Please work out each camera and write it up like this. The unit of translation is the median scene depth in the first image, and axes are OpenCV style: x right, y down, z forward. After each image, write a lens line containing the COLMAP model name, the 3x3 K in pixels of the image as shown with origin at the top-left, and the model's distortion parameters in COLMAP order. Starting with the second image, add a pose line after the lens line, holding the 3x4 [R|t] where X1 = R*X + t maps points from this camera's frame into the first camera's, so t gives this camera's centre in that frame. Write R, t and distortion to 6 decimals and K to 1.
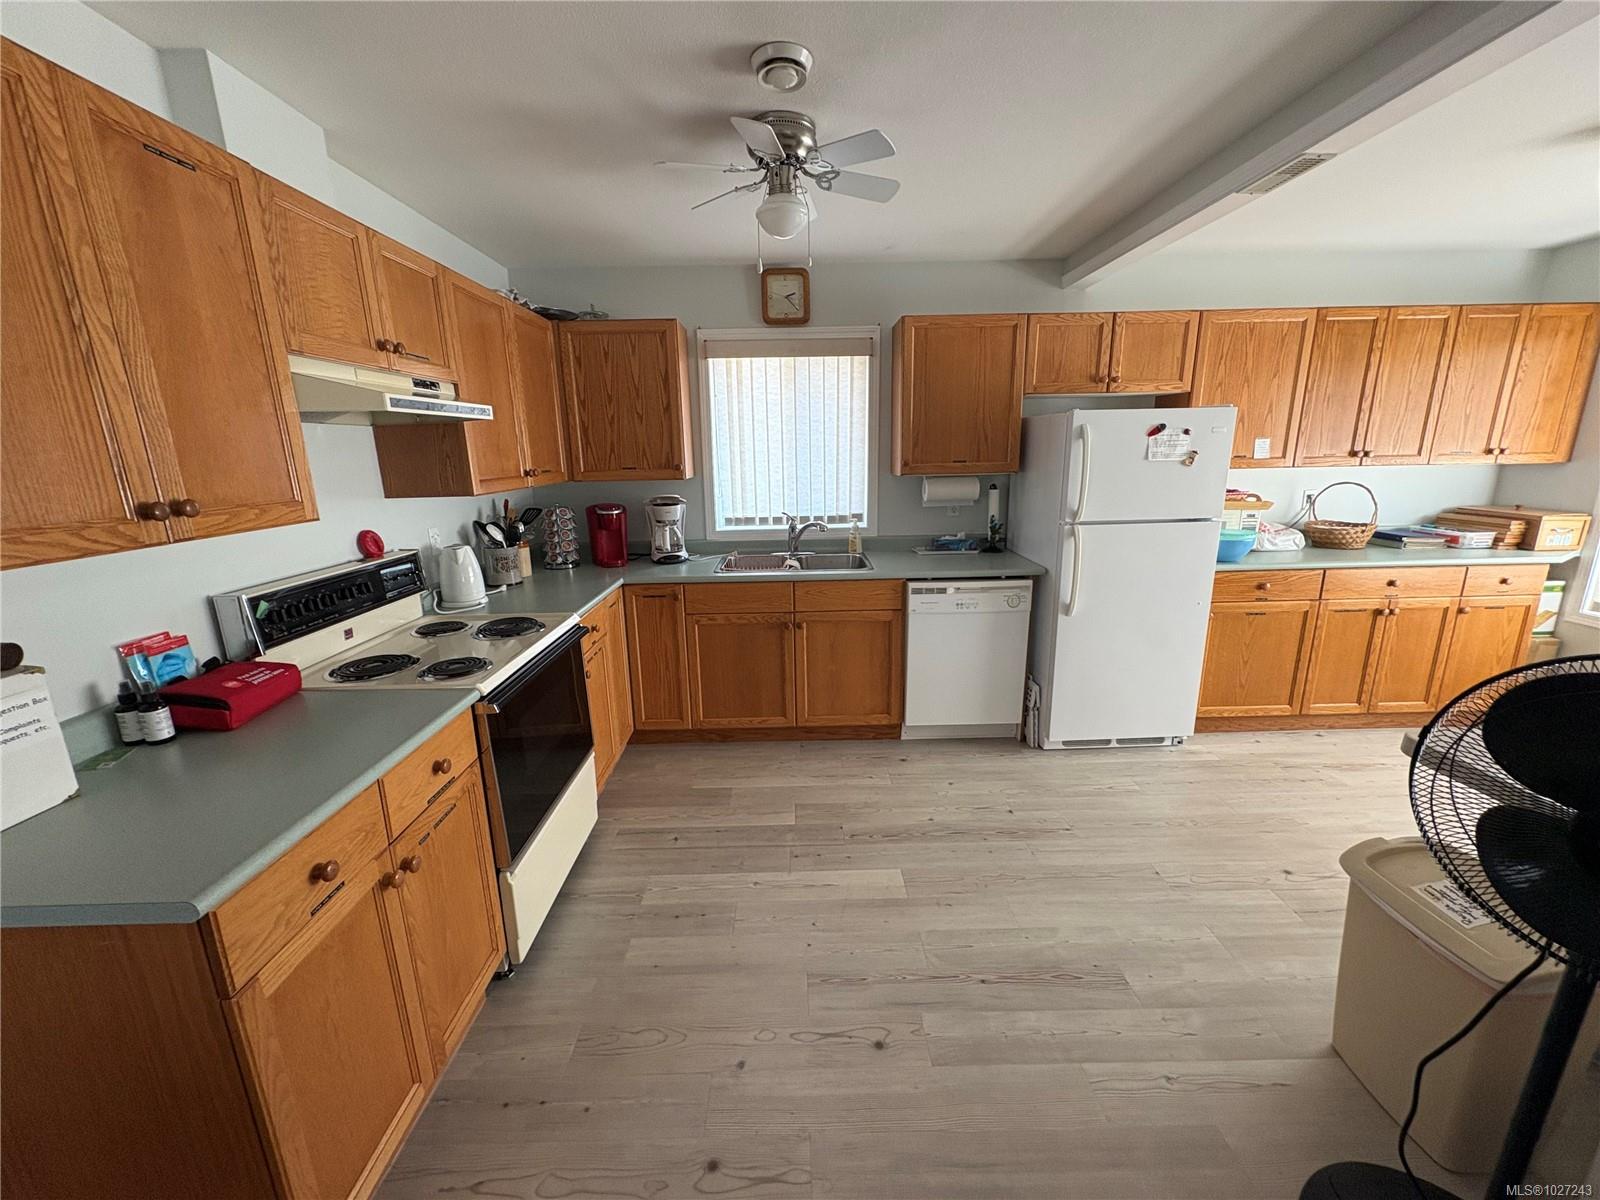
lens RADIAL K [[634.1, 0, 800.5], [0, 634.1, 596.6], [0, 0, 1]] dist [-0.001082, 0.000305]
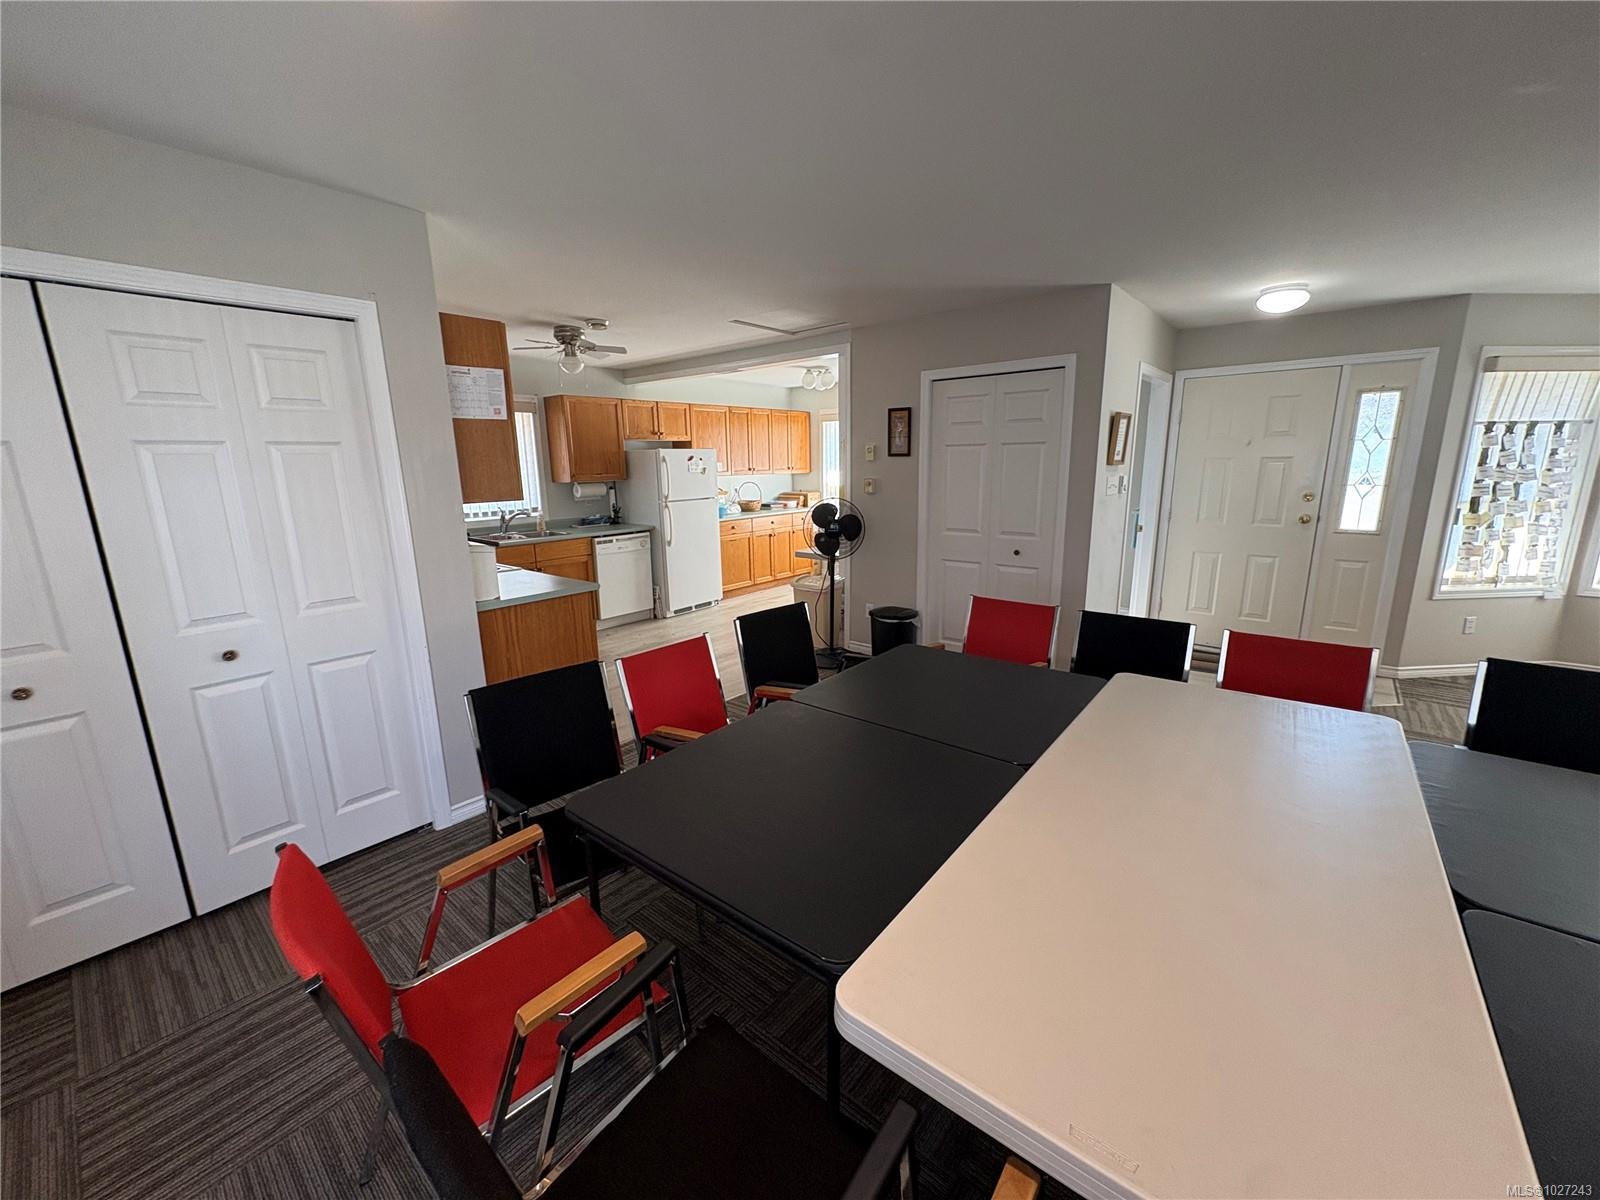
lens RADIAL K [[634.1, 0, 796.5], [0, 634.1, 595.9], [0, 0, 1]] dist [-0.001082, 0.000305]
pose [[0.658763, -0.151116, 0.737018, -0.788464], [0.181759, 0.982569, 0.039003, 0.168290], [-0.730065, 0.108266, 0.674747, -0.632364]]
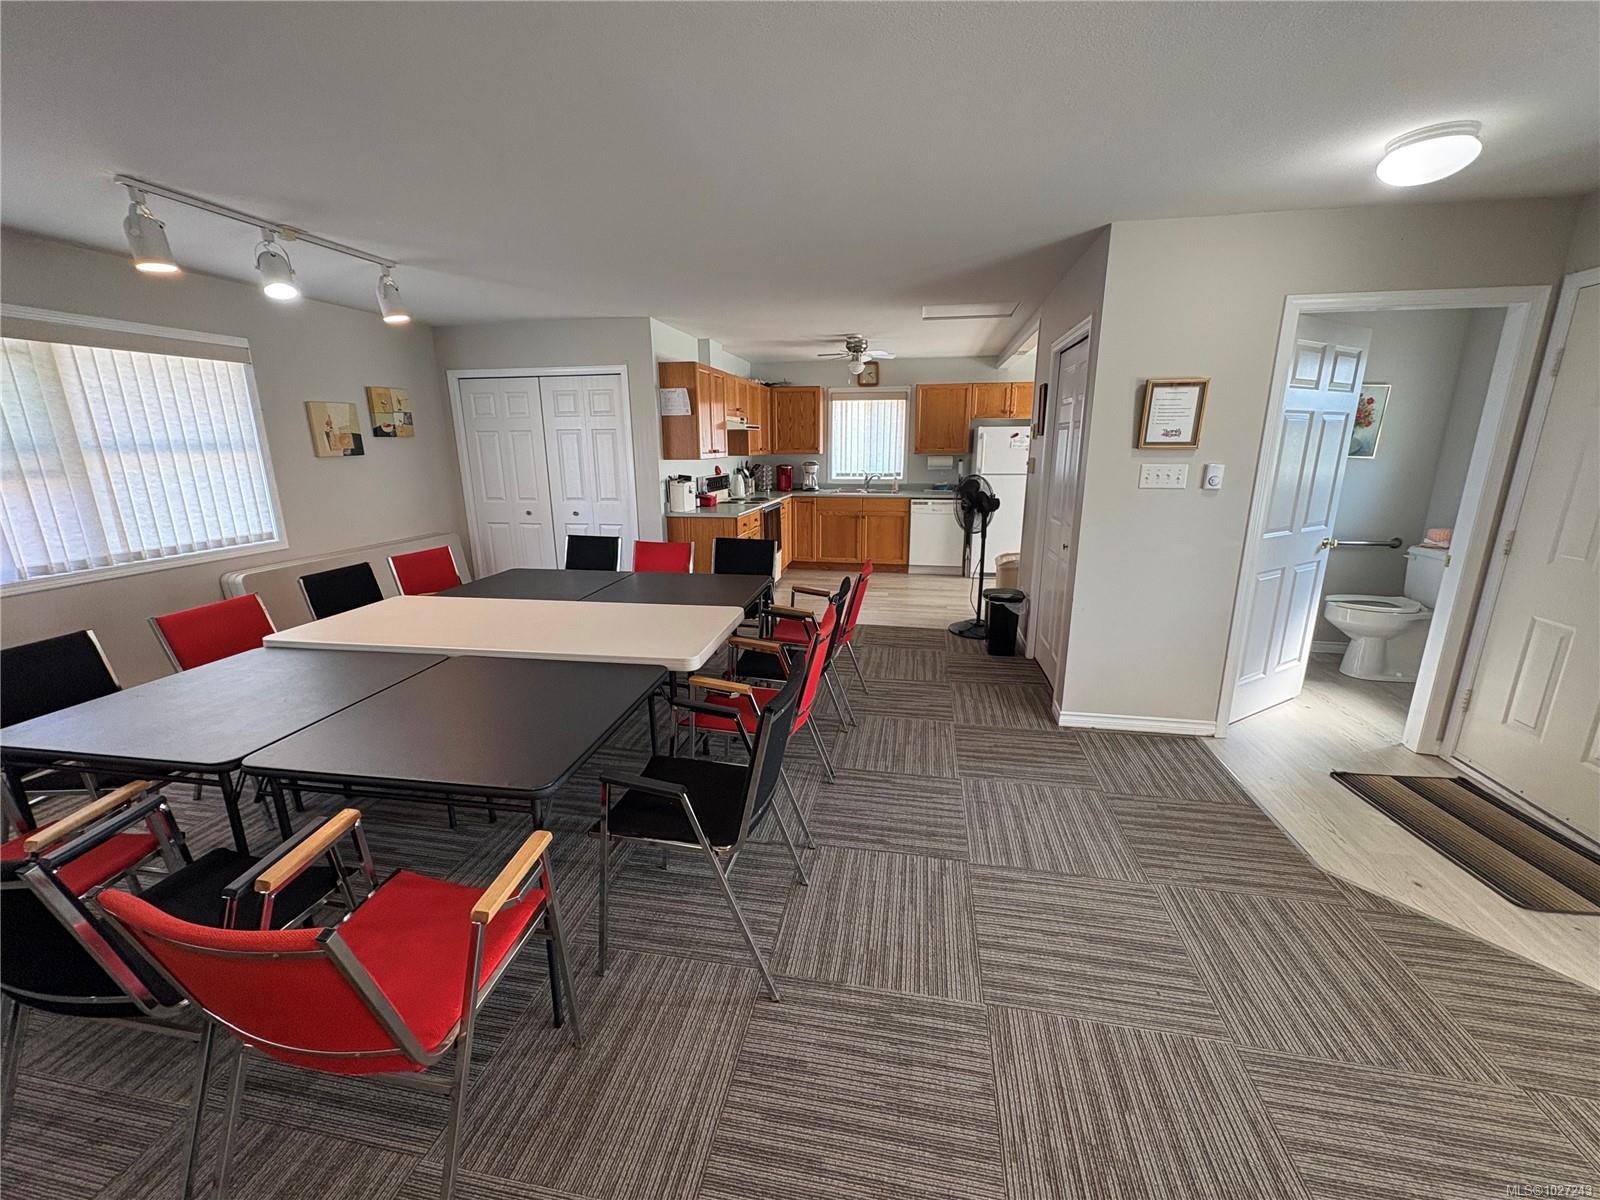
lens RADIAL K [[634.1, 0, 795.3], [0, 634.1, 596.5], [0, 0, 1]] dist [-0.001082, 0.000305]
pose [[0.978770, 0.060237, -0.195910, 0.216850], [-0.059192, 0.998184, 0.011188, 0.314925], [0.196228, 0.000646, 0.980558, -1.293146]]
